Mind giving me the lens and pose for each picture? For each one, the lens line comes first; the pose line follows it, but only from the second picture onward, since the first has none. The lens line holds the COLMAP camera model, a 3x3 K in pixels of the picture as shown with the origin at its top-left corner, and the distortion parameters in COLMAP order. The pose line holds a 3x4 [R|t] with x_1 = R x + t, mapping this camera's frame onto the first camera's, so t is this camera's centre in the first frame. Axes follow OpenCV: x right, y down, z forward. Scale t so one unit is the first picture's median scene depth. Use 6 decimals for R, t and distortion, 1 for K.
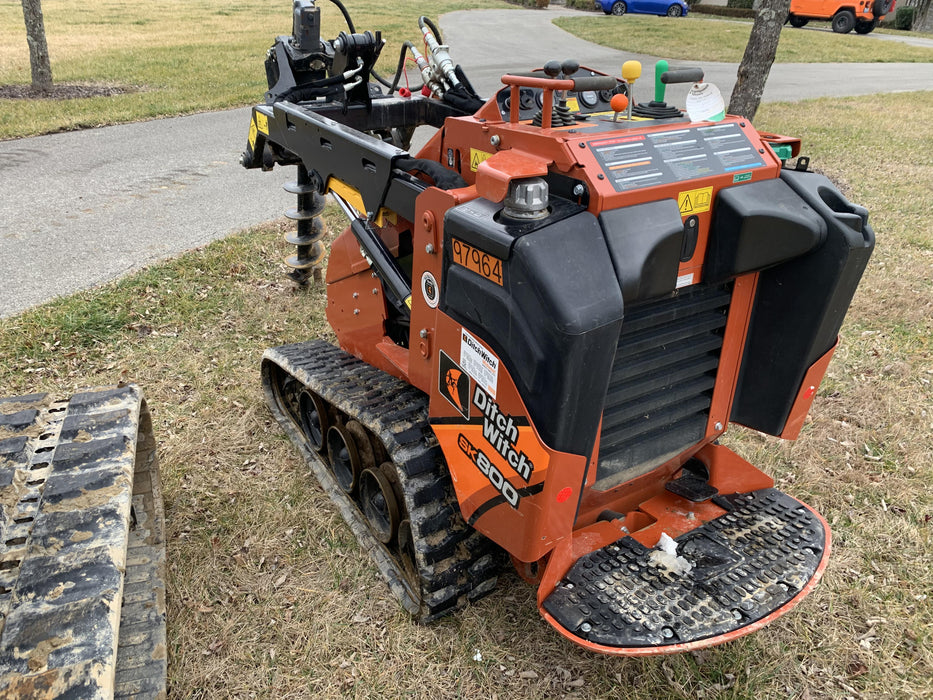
lens RADIAL K [[717.4, 0, 464.9], [0, 717.4, 334.2], [0, 0, 1]] dist [0.109037, -0.234452]
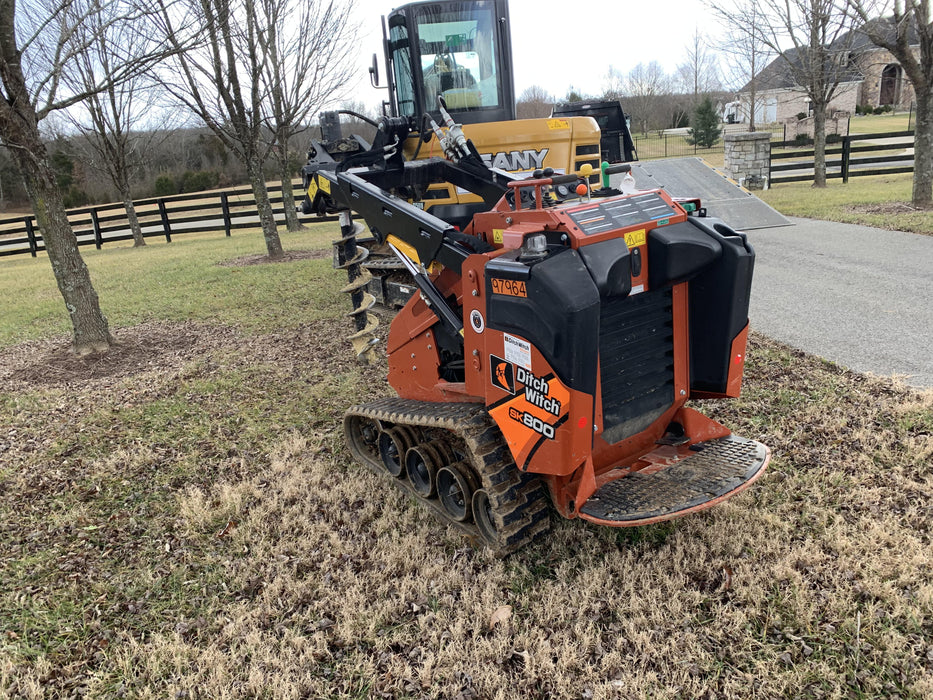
lens RADIAL K [[717.4, 0, 464.9], [0, 717.4, 334.2], [0, 0, 1]] dist [0.109037, -0.234452]
pose [[0.992809, -0.119526, 0.006663, -0.100980], [0.118846, 0.977426, -0.174684, 0.262657], [0.014366, 0.174220, 0.984602, -0.568149]]
